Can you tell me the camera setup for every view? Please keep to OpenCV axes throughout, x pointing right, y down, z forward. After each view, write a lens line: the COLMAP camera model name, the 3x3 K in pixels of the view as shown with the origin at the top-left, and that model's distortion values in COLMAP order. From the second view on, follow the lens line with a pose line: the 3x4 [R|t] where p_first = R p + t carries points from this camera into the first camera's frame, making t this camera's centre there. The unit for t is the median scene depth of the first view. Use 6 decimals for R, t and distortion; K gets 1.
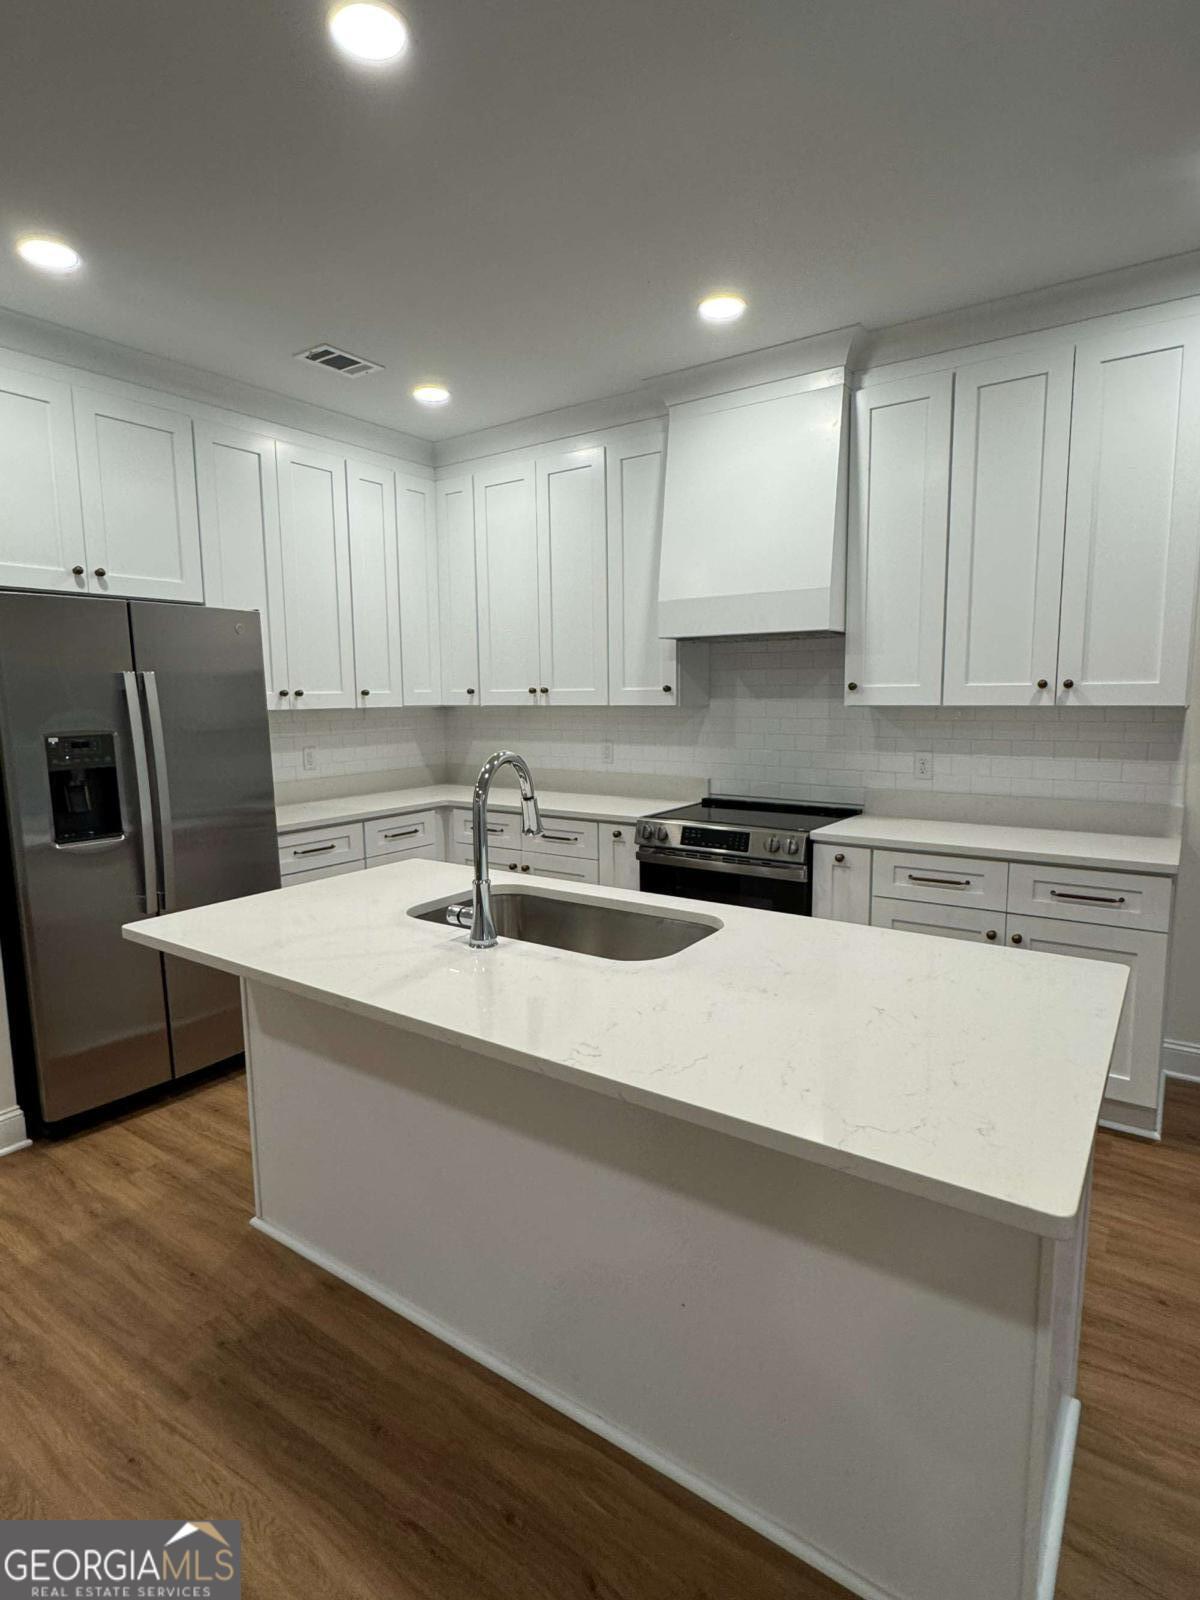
lens RADIAL K [[841.5, 0, 600.0], [0, 841.5, 800.0], [0, 0, 1]] dist [-0.004645, 0.000484]
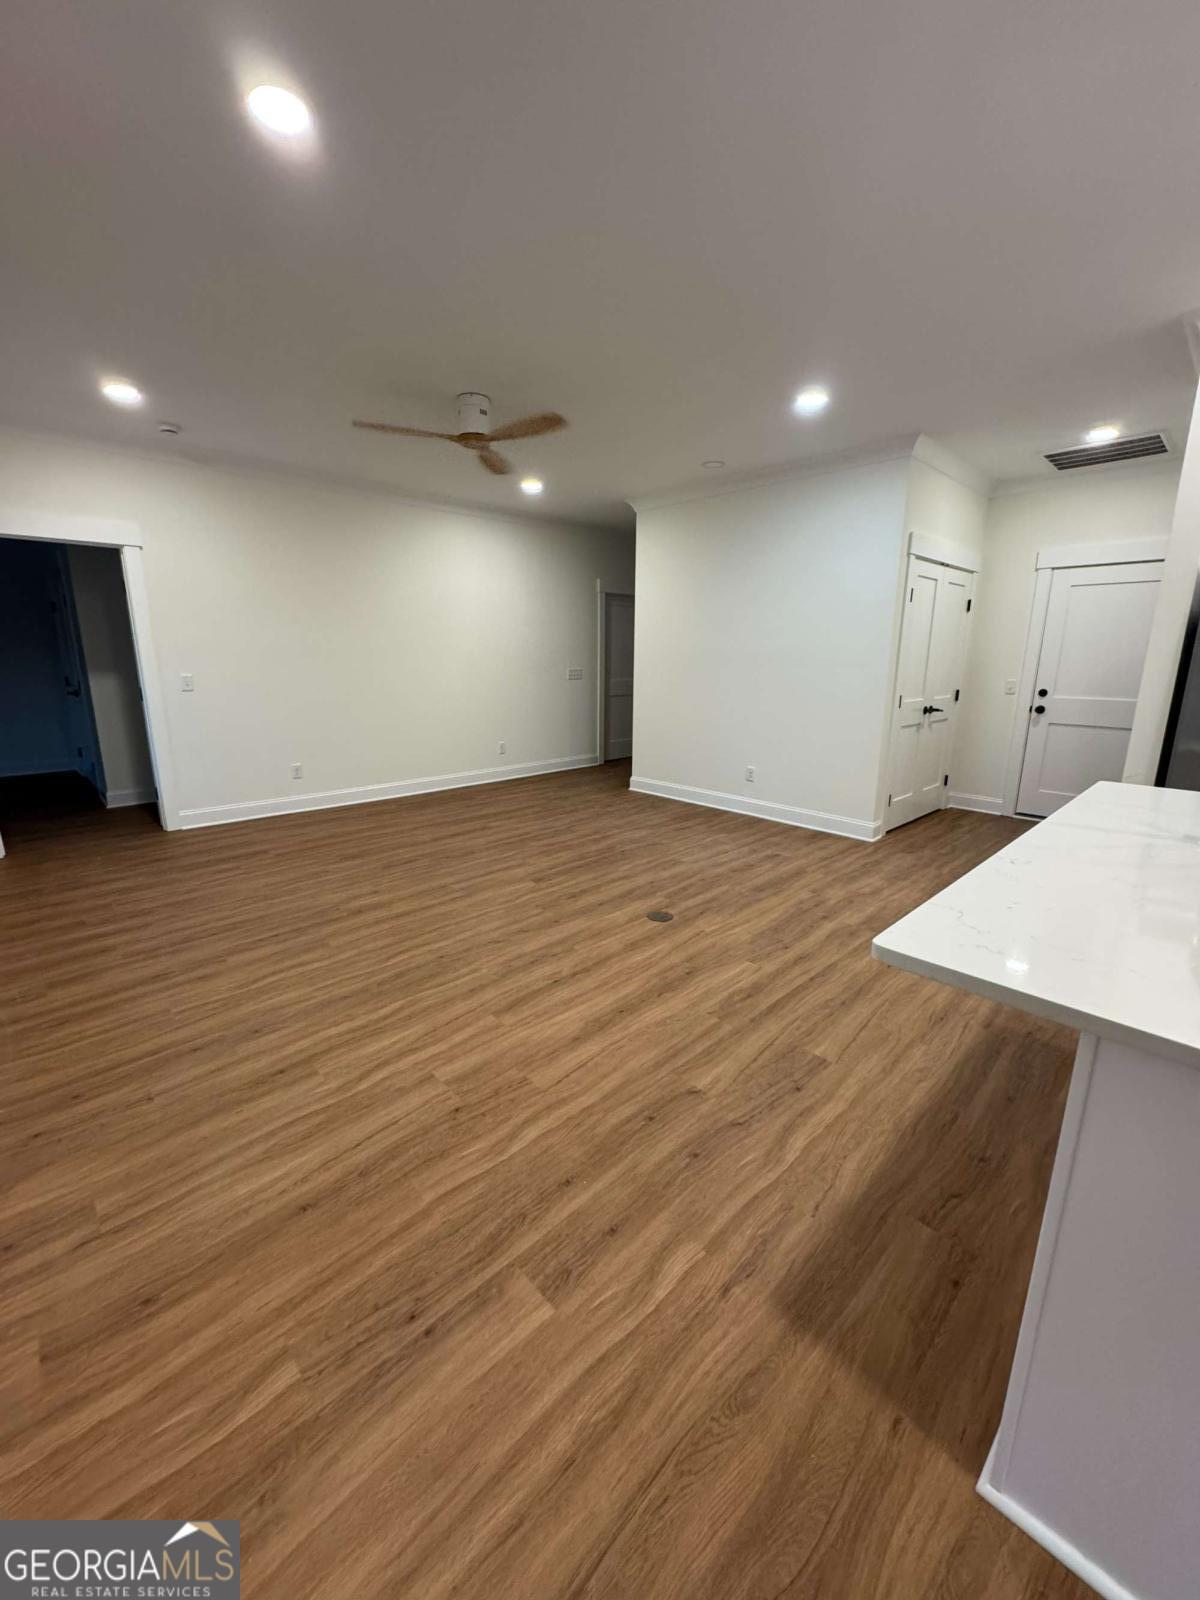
lens RADIAL K [[634.7, 0, 600.0], [0, 634.7, 800.0], [0, 0, 1]] dist [-0.001120, -0.000074]
pose [[-0.187186, 0.229296, -0.955188, 0.417779], [-0.129446, 0.958139, 0.255371, 0.000180], [0.973758, 0.171447, -0.149669, 0.150933]]
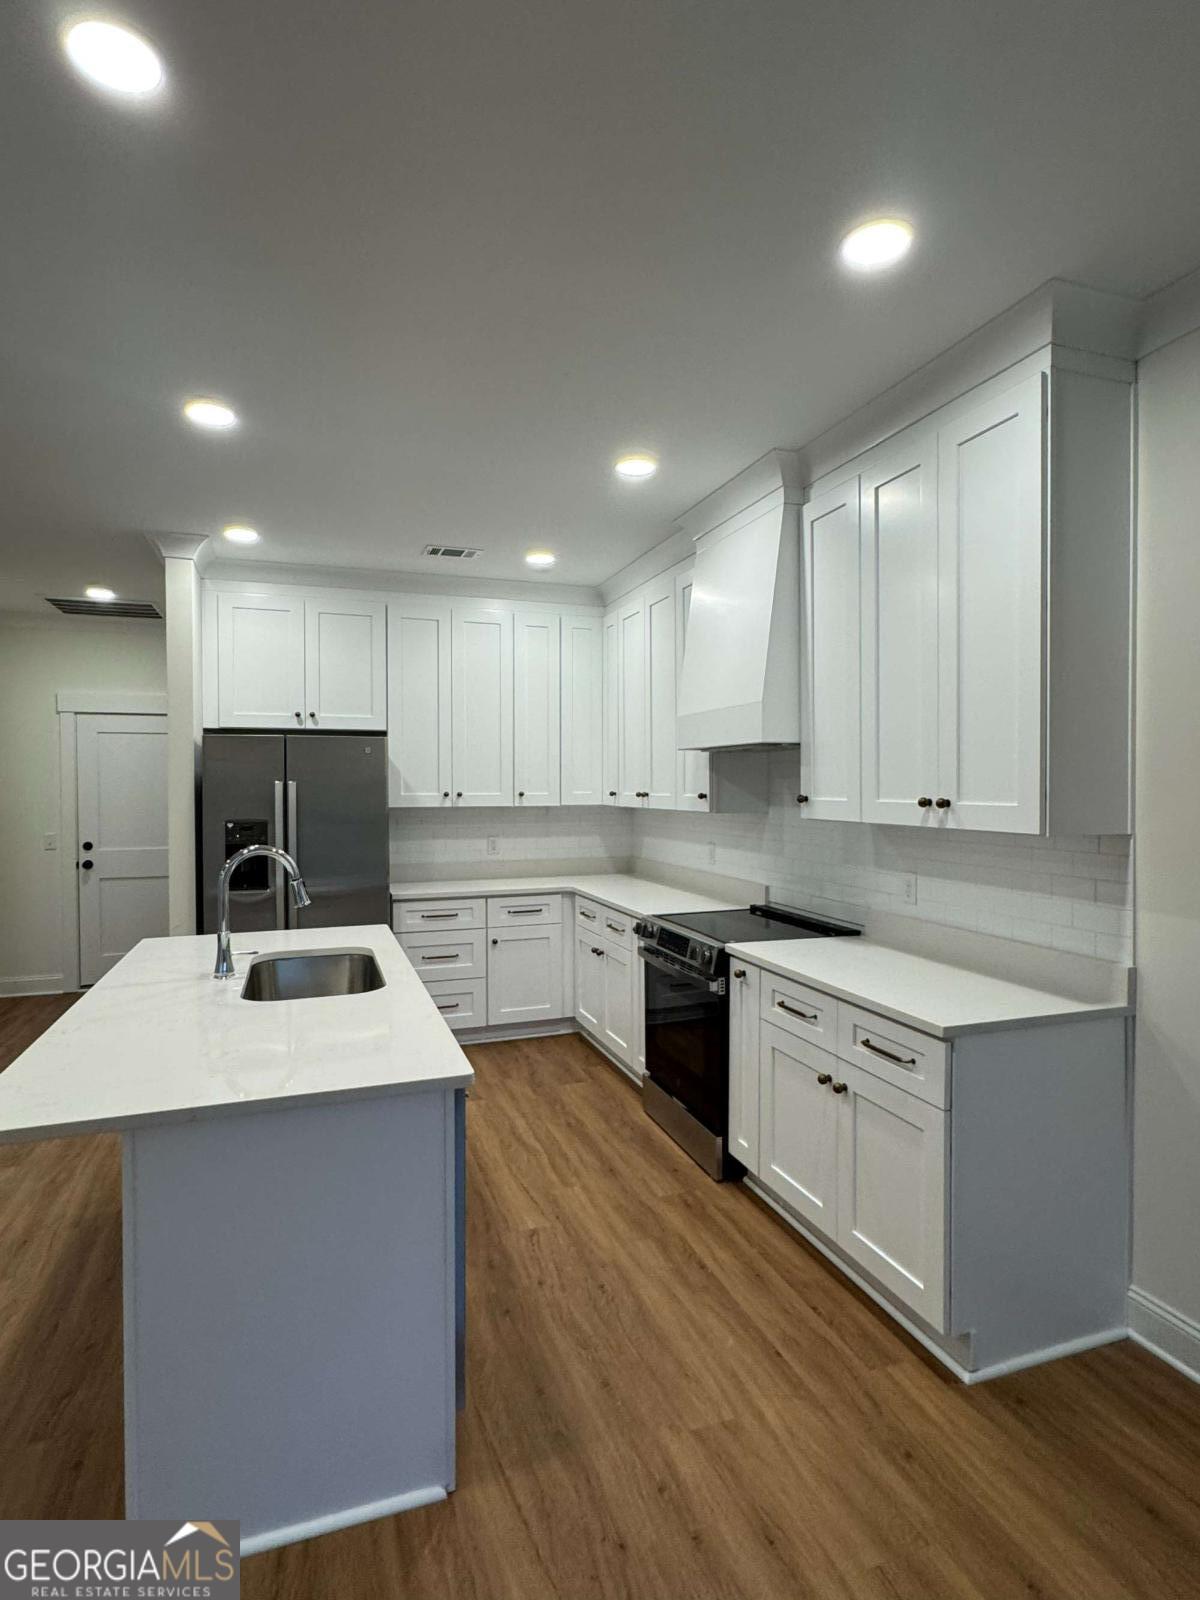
lens RADIAL K [[841.5, 0, 600.0], [0, 841.5, 800.0], [0, 0, 1]] dist [-0.004645, 0.000484]
pose [[0.815159, 0.020329, -0.578881, 0.622703], [-0.080852, 0.993594, -0.078959, -0.036353], [0.573567, 0.111168, 0.811580, 0.077754]]
